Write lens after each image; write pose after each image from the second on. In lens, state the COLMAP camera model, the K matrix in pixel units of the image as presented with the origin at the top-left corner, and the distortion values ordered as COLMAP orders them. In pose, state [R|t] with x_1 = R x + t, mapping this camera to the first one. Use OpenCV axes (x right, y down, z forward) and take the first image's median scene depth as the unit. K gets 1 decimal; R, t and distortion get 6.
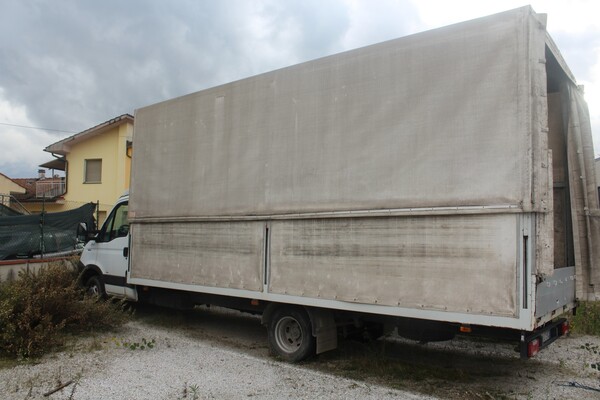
lens RADIAL K [[500.1, 0, 300.8], [0, 500.1, 200.2], [0, 0, 1]] dist [-0.150346, 0.113811]
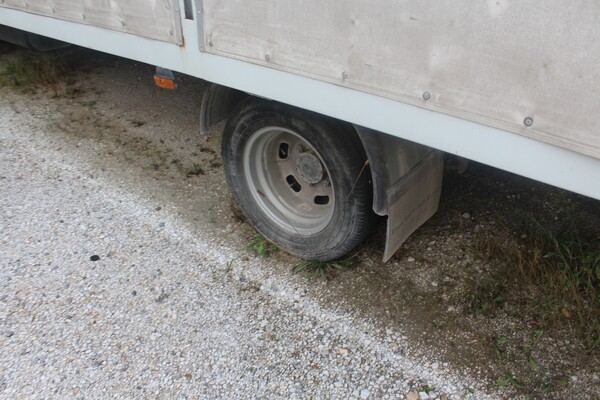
lens RADIAL K [[500.1, 0, 301.1], [0, 500.1, 199.8], [0, 0, 1]] dist [-0.150346, 0.113811]
pose [[0.999553, -0.029278, -0.006120, -0.015145], [0.026982, 0.794273, 0.606961, 0.098300], [-0.012909, -0.606855, 0.794708, 0.792221]]
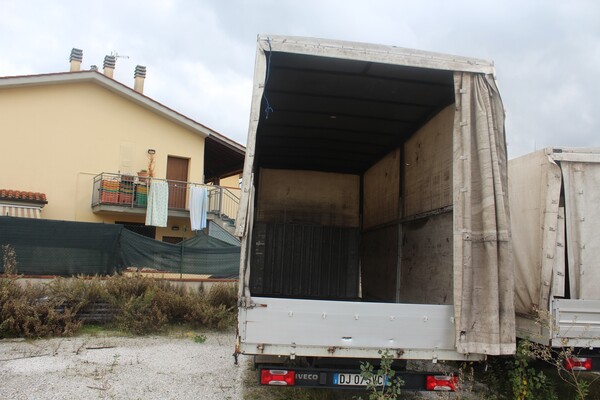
lens RADIAL K [[500.1, 0, 301.1], [0, 500.1, 200.4], [0, 0, 1]] dist [-0.150346, 0.113811]
pose [[0.690810, -0.070157, -0.719625, 0.972912], [0.021318, 0.996825, -0.076717, 0.023404], [0.722722, 0.037656, 0.690112, 0.268413]]
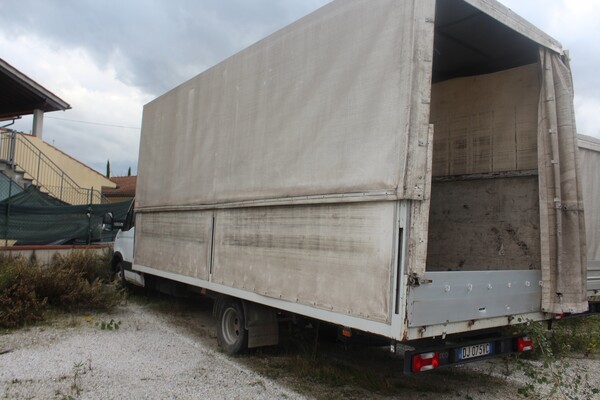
lens RADIAL K [[500.1, 0, 299.0], [0, 500.1, 199.1], [0, 0, 1]] dist [-0.150346, 0.113811]
pose [[0.965500, 0.007975, -0.260281, 0.381496], [-0.007507, 0.999968, 0.002793, 0.016661], [0.260295, -0.000742, 0.965529, 0.092636]]
